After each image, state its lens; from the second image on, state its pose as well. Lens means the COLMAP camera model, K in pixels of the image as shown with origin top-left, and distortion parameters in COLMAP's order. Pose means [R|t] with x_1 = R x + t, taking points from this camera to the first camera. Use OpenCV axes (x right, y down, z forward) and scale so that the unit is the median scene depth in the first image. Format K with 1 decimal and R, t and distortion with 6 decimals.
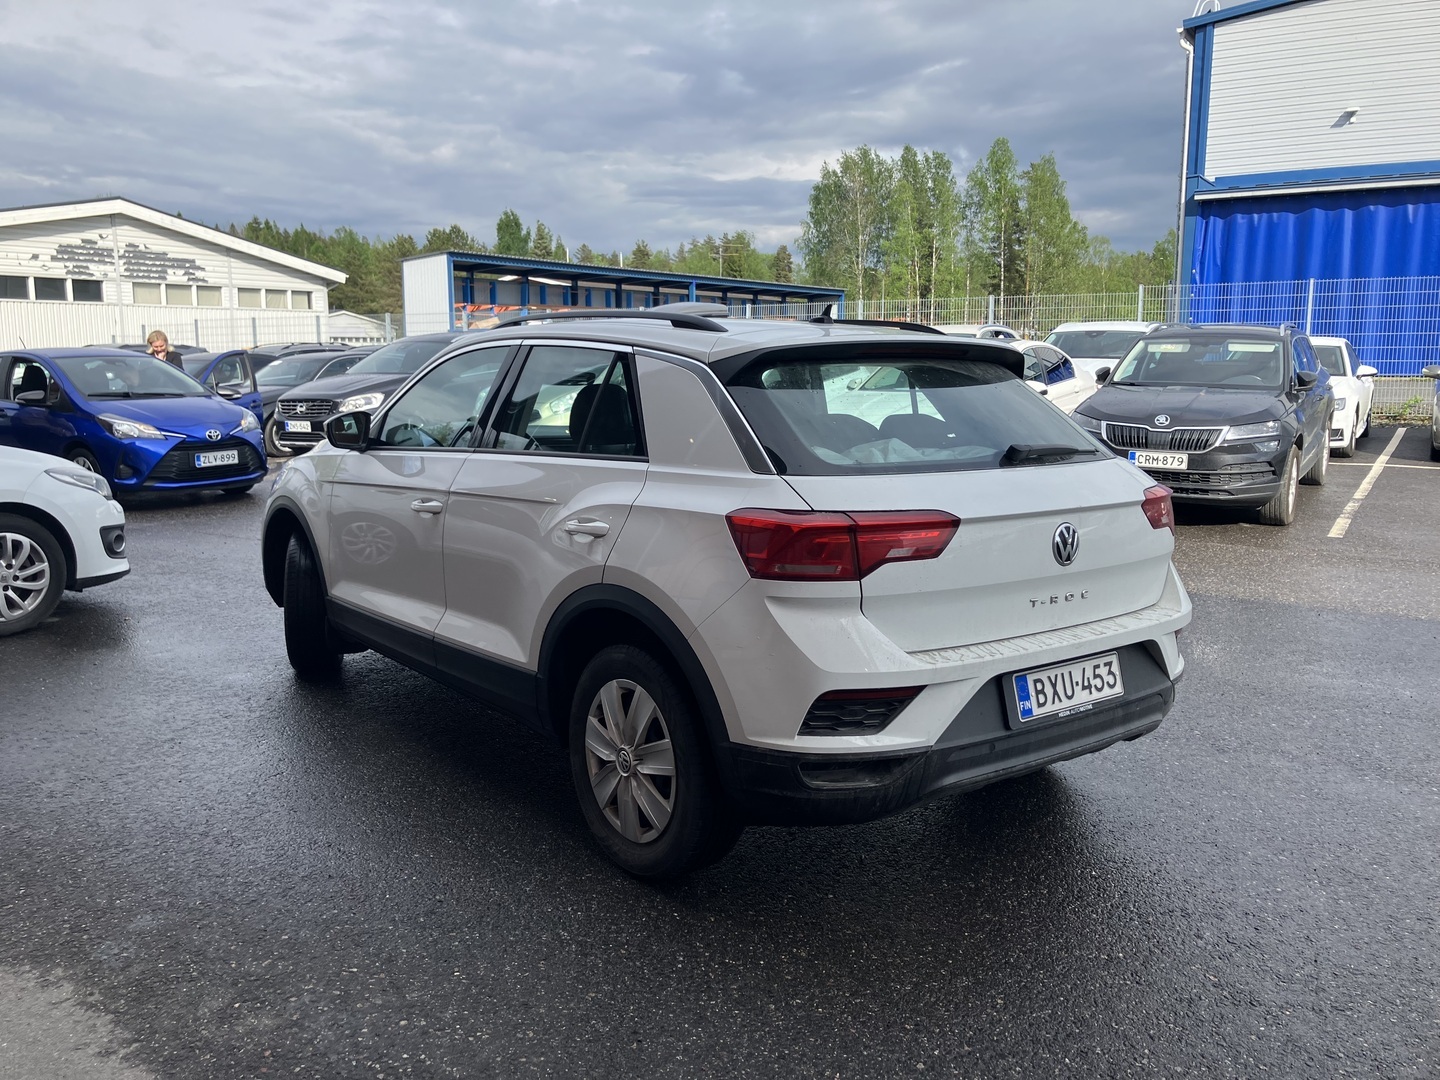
lens RADIAL K [[1158.9, 0, 712.2], [0, 1158.9, 541.2], [0, 0, 1]] dist [0.019779, 0.014088]
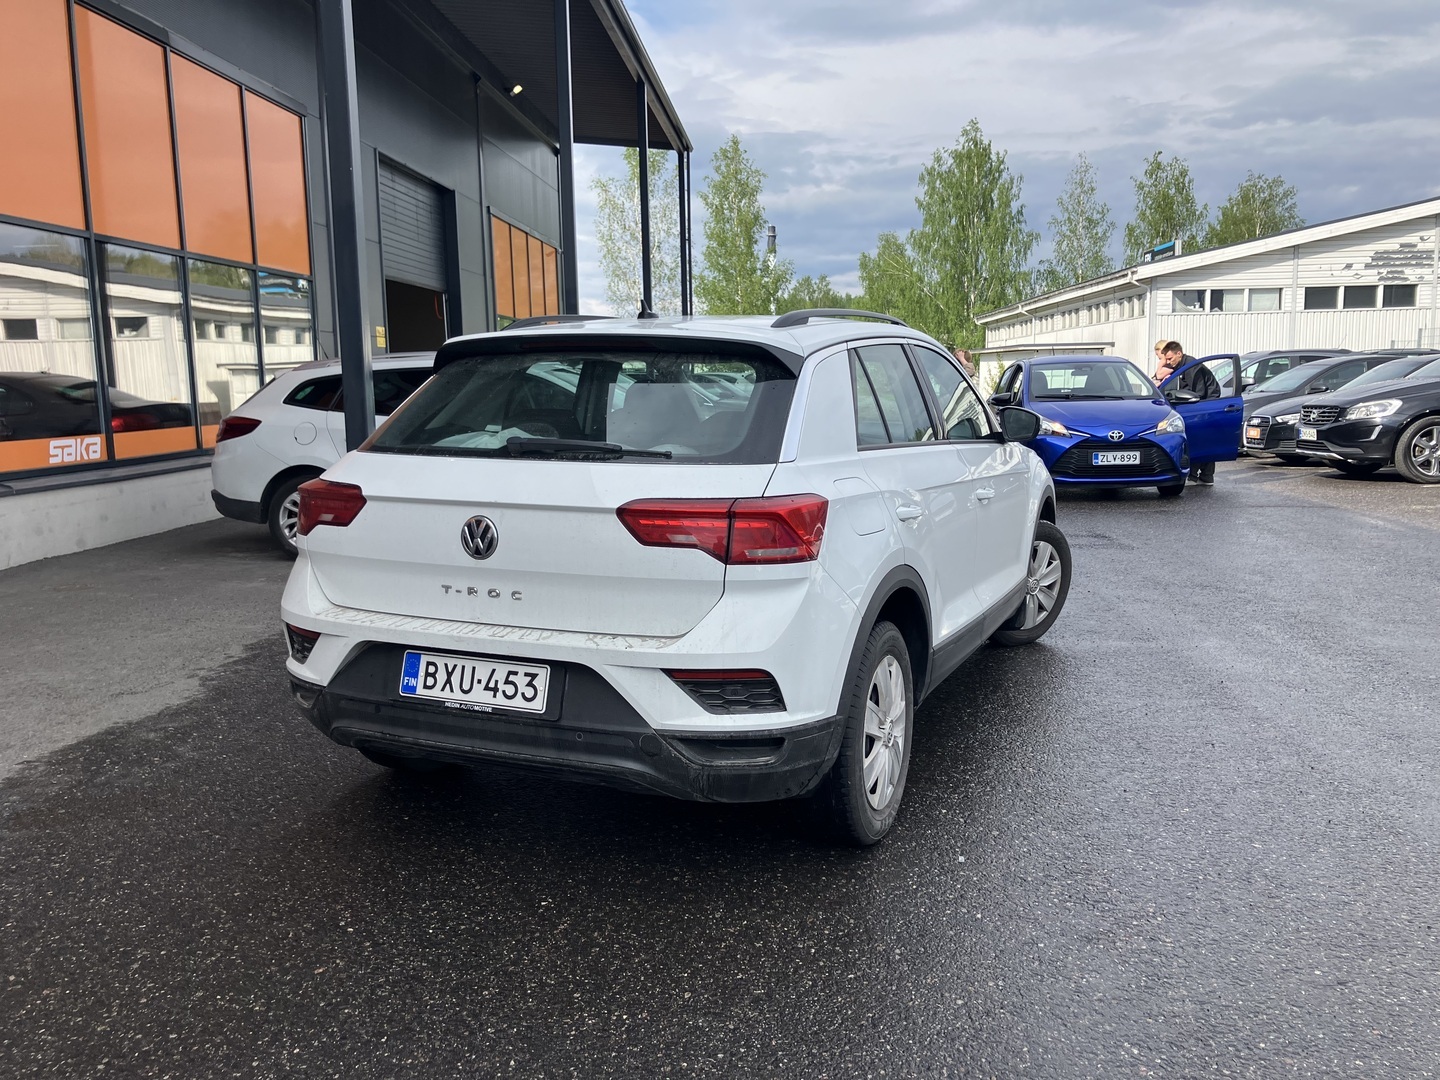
lens RADIAL K [[1158.9, 0, 713.4], [0, 1158.9, 538.3], [0, 0, 1]] dist [0.019779, 0.014088]
pose [[0.524219, 0.119752, -0.843121, 0.198355], [-0.126960, 0.989989, 0.061673, -0.013137], [0.842066, 0.074712, 0.534175, 0.103392]]
